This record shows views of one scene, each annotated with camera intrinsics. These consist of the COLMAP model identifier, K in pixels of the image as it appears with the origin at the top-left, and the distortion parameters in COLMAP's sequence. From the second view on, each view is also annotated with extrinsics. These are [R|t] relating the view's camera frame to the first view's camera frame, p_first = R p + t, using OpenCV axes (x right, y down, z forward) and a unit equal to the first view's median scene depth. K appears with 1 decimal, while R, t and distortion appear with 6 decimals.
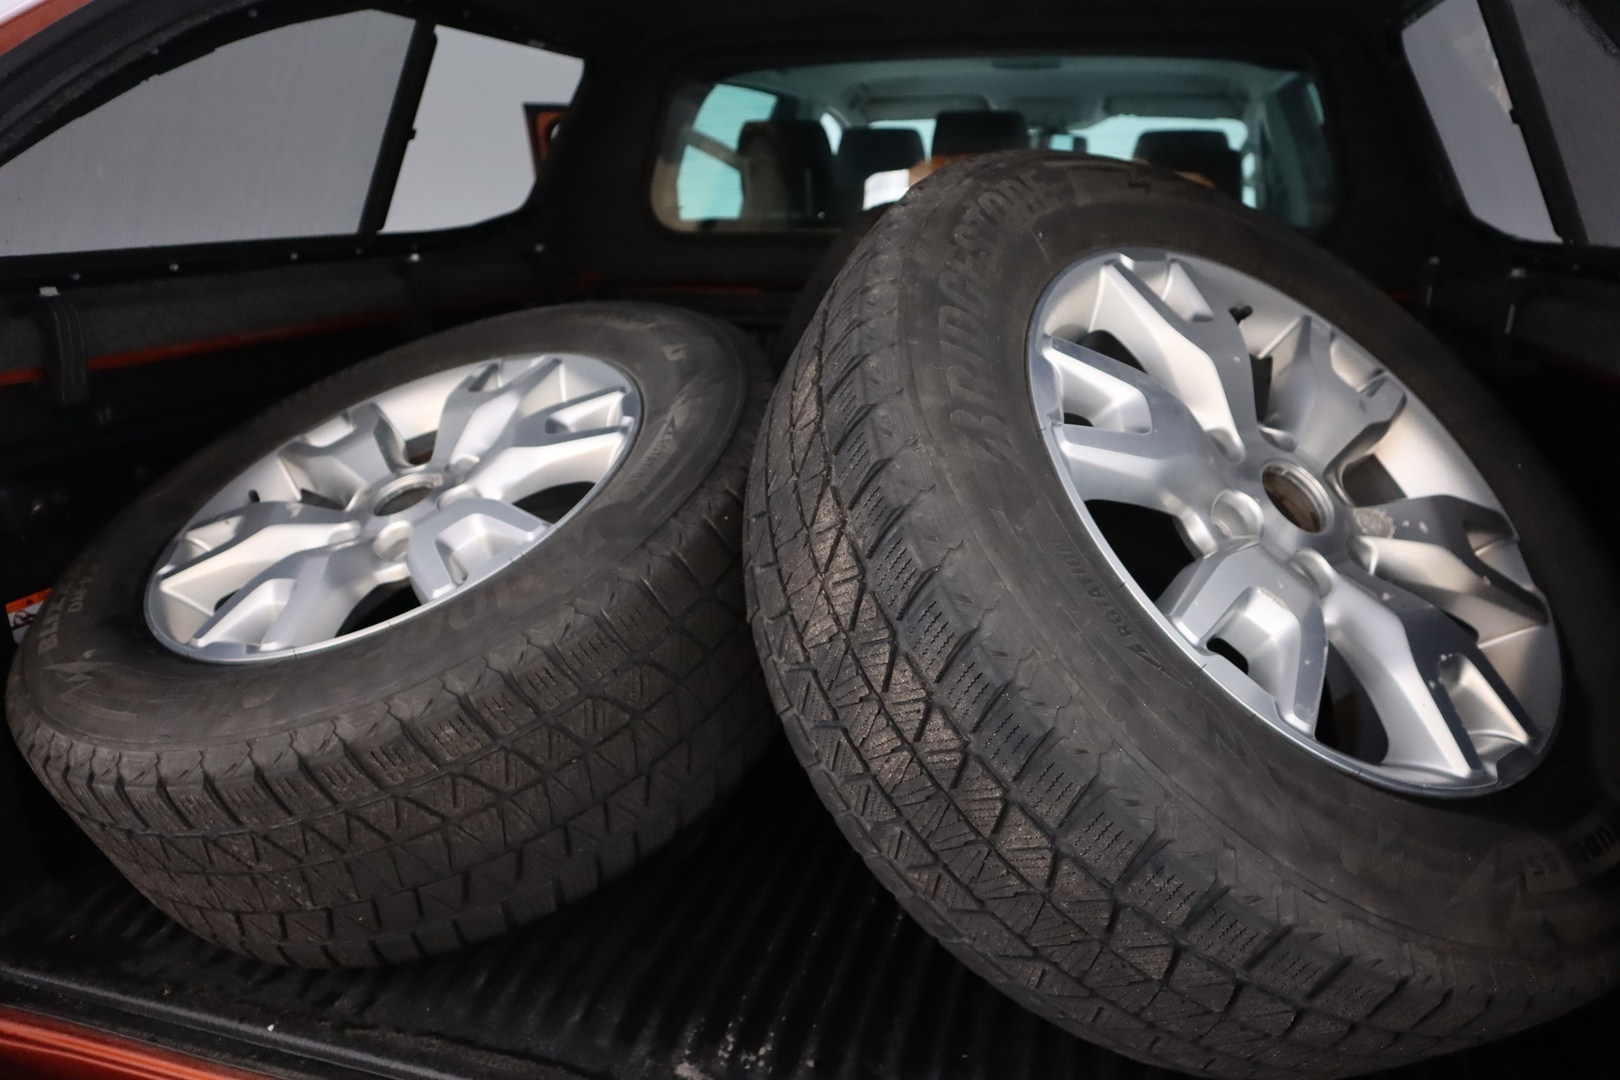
lens RADIAL K [[1123.1, 0, 816.1], [0, 1123.1, 536.7], [0, 0, 1]] dist [-0.125867, 0.078433]
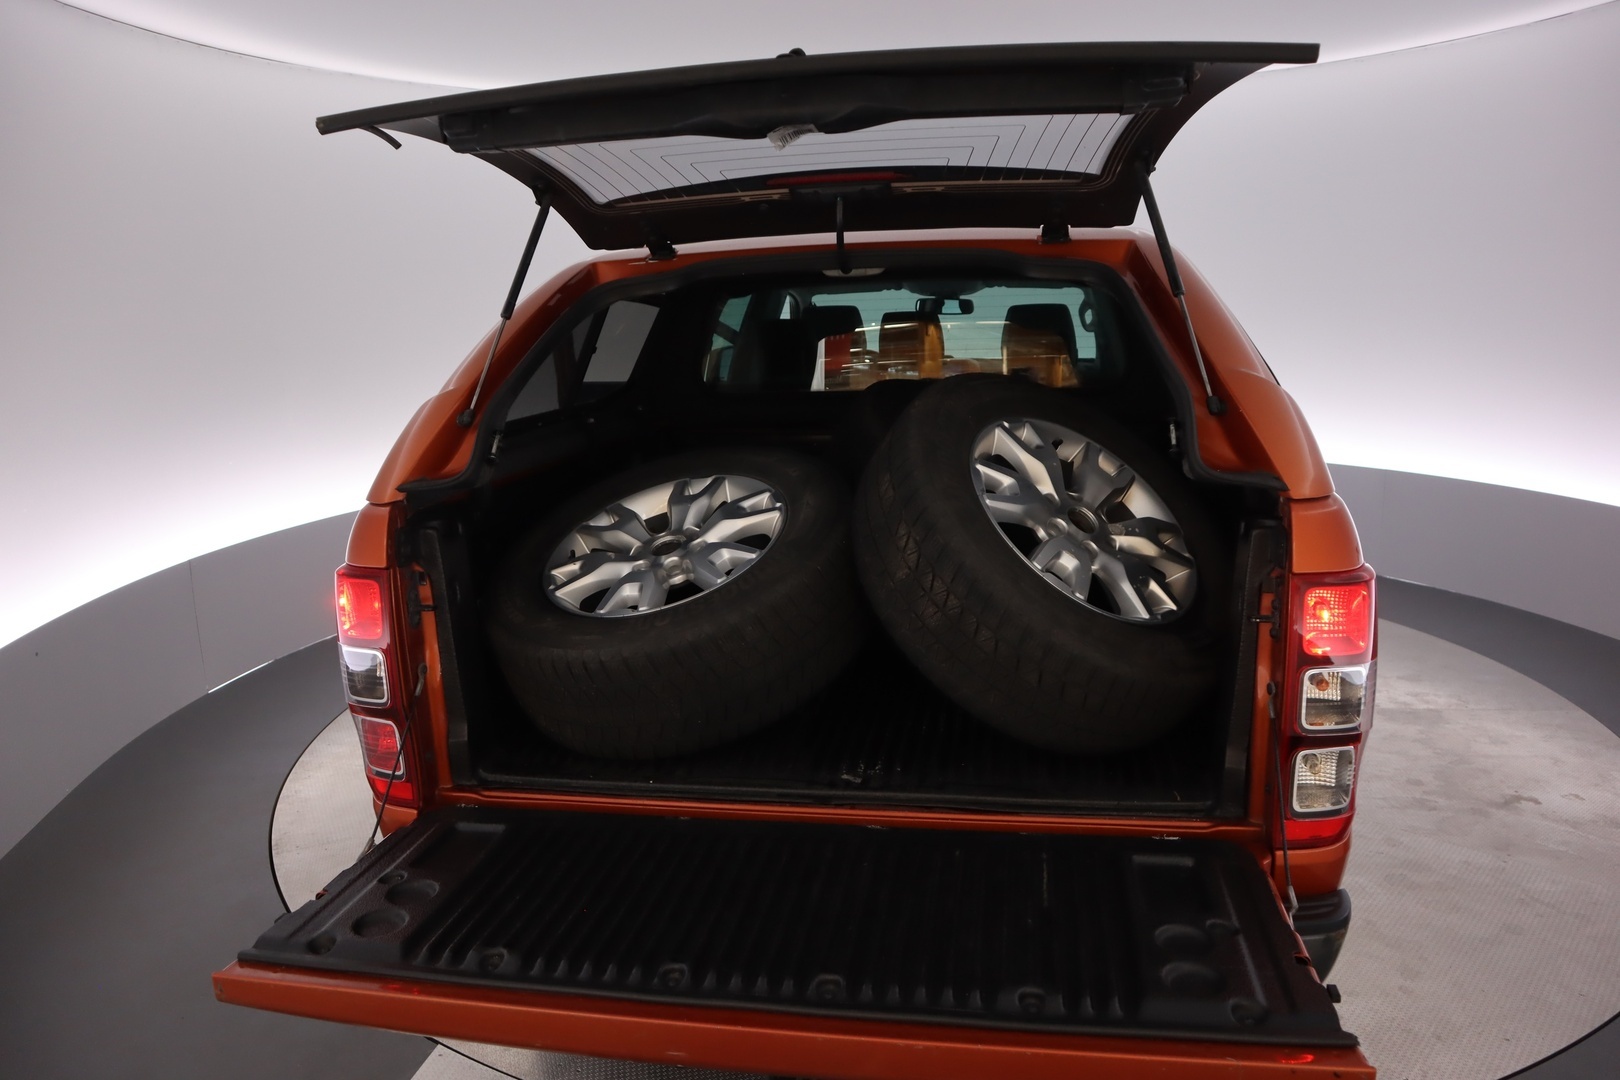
lens RADIAL K [[1123.1, 0, 816.1], [0, 1123.1, 536.7], [0, 0, 1]] dist [-0.125867, 0.078433]
pose [[0.994404, -0.047989, 0.094117, -0.386497], [0.056694, 0.994133, -0.092119, 0.199233], [-0.089144, 0.096940, 0.991290, -1.410741]]
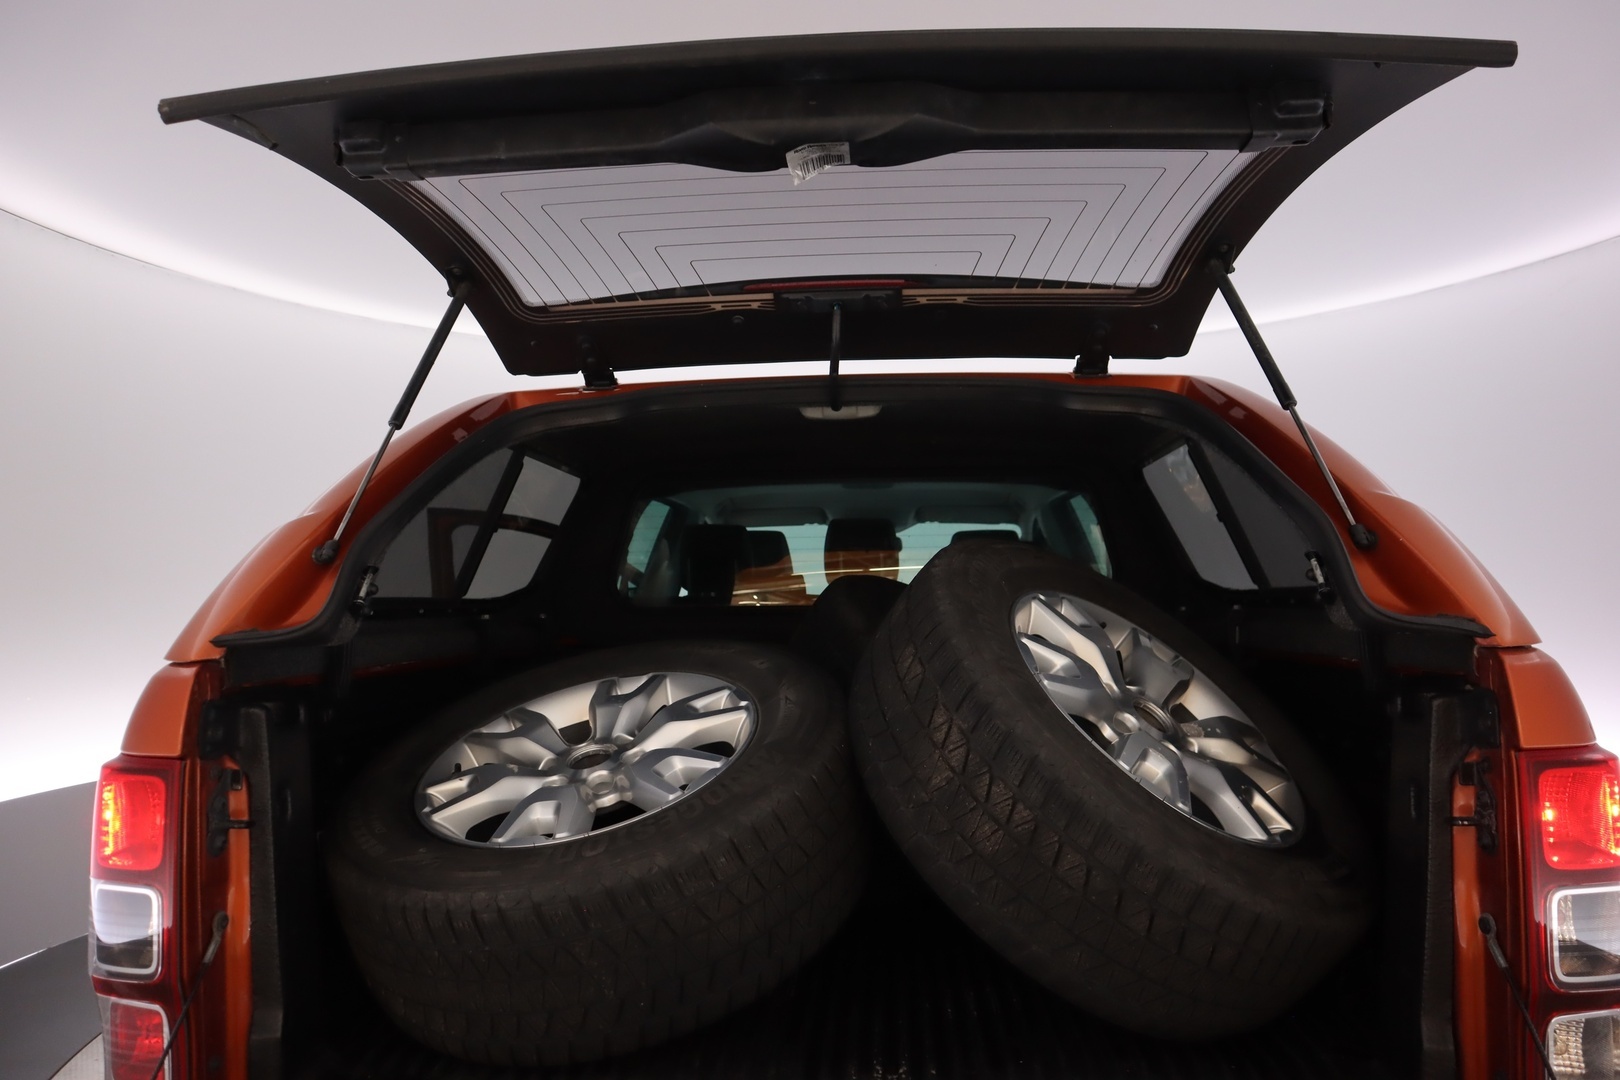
lens RADIAL K [[1123.1, 0, 816.1], [0, 1123.1, 536.7], [0, 0, 1]] dist [-0.125867, 0.078433]
pose [[0.976812, 0.005517, 0.214029, -0.525727], [0.068835, 0.938499, -0.338352, 0.279031], [-0.202732, 0.345239, 0.916357, -0.707720]]
